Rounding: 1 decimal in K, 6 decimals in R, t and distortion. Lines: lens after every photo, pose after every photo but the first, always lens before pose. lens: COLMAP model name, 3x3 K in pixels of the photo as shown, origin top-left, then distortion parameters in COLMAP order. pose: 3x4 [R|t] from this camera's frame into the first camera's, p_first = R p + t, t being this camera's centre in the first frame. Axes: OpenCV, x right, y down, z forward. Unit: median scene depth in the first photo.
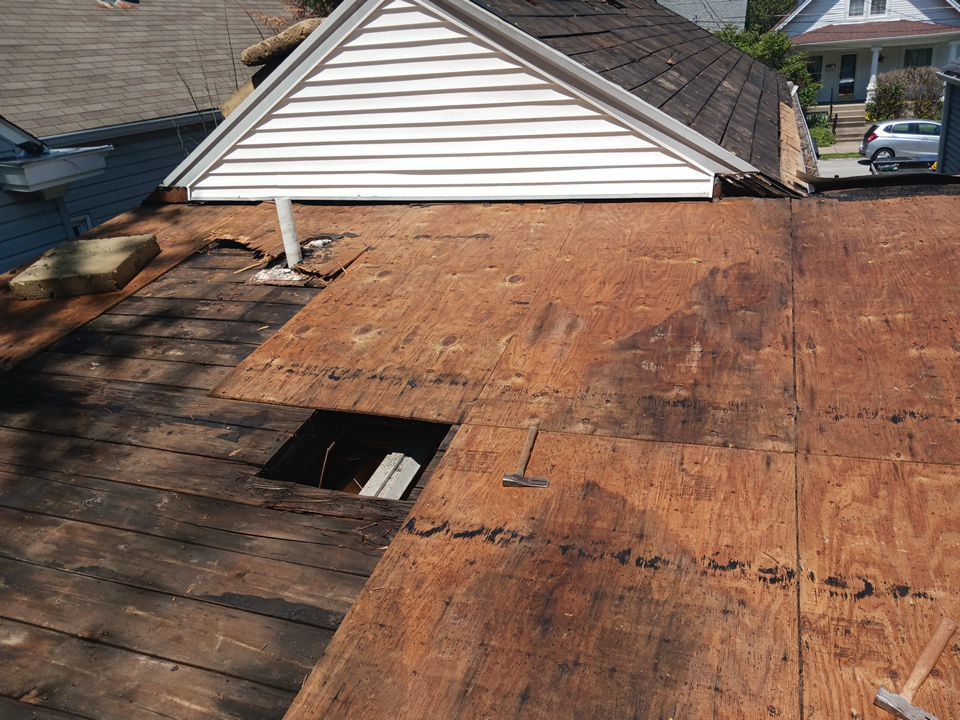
lens RADIAL K [[772.6, 0, 480.0], [0, 772.6, 360.0], [0, 0, 1]] dist [0.038378, -0.042288]
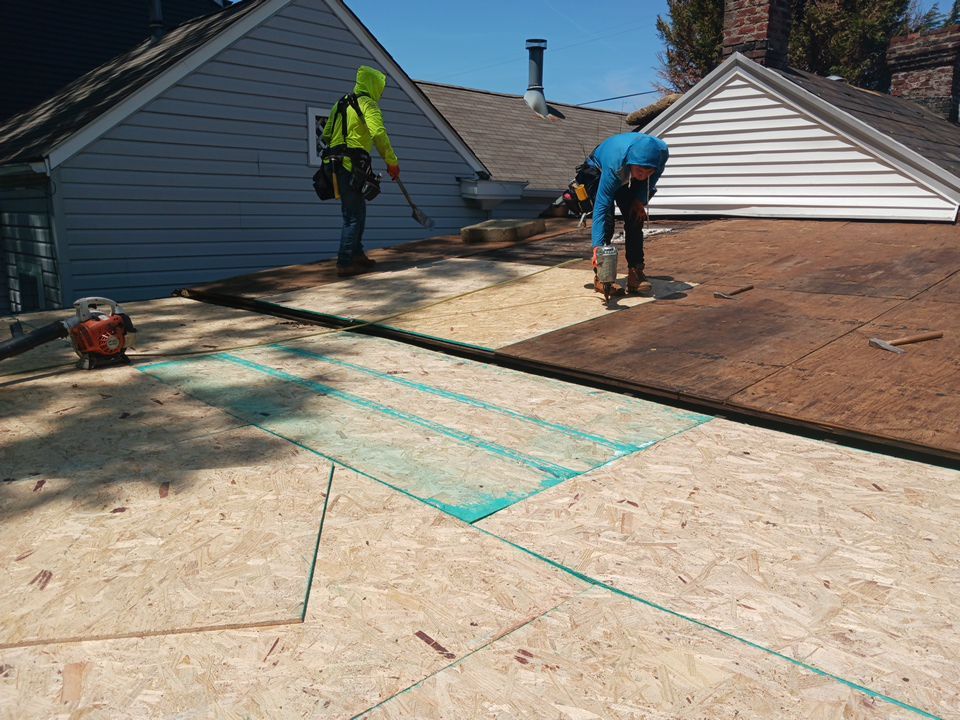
lens RADIAL K [[772.6, 0, 480.0], [0, 772.6, 360.0], [0, 0, 1]] dist [0.038378, -0.042288]
pose [[0.888870, 0.176173, -0.422933, 0.168295], [-0.251392, 0.959283, -0.128754, 0.340632], [0.383030, 0.220767, 0.896967, -0.373322]]
